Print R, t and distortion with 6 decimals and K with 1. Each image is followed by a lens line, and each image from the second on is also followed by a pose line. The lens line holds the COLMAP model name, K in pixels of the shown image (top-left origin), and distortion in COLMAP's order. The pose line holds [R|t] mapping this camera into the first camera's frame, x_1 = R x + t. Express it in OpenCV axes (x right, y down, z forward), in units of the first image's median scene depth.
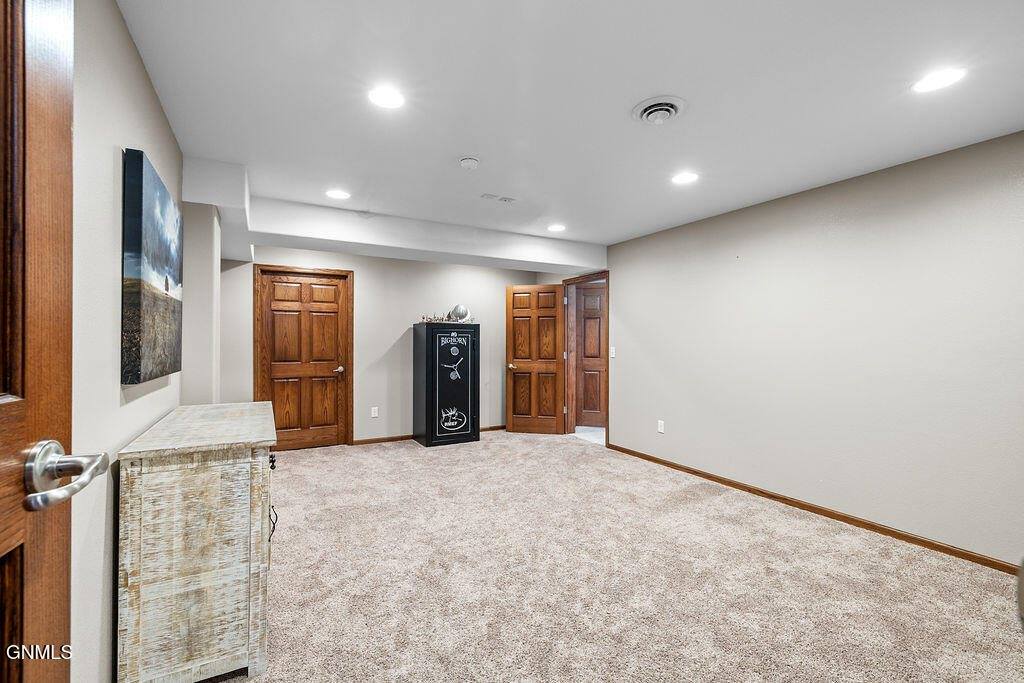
lens RADIAL K [[438.7, 0, 511.9], [0, 438.7, 342.8], [0, 0, 1]] dist [-0.003149, -0.000692]
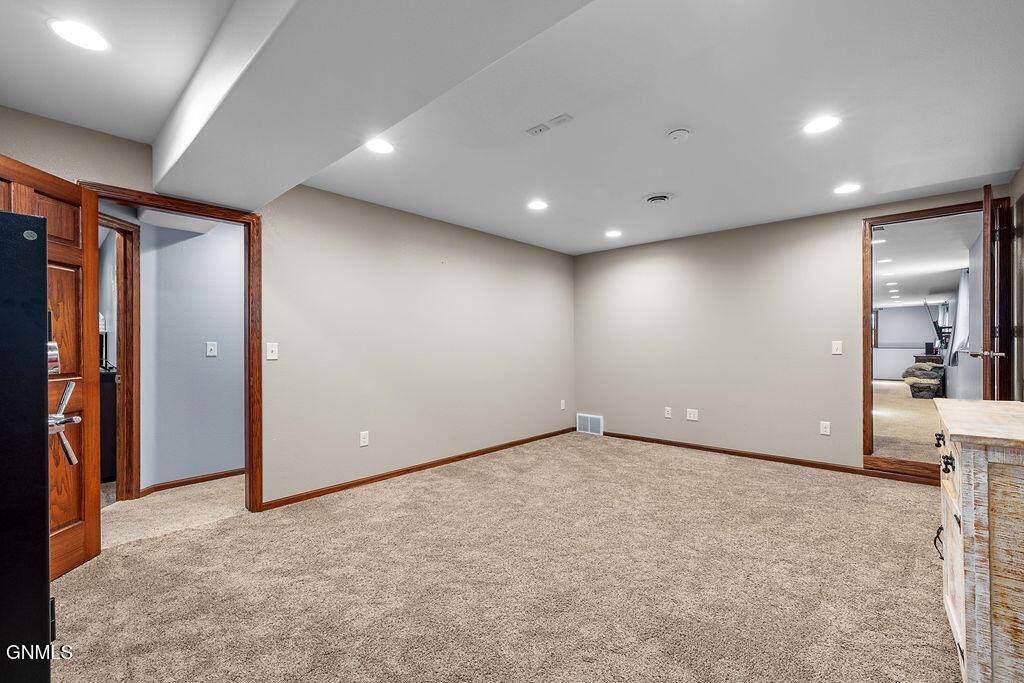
lens RADIAL K [[438.7, 0, 511.2], [0, 438.7, 341.6], [0, 0, 1]] dist [-0.003149, -0.000692]
pose [[-0.310079, -0.000327, 0.950711, -0.566485], [-0.000406, 1.000000, 0.000211, 0.008921], [-0.950711, -0.000320, -0.310079, 1.062224]]
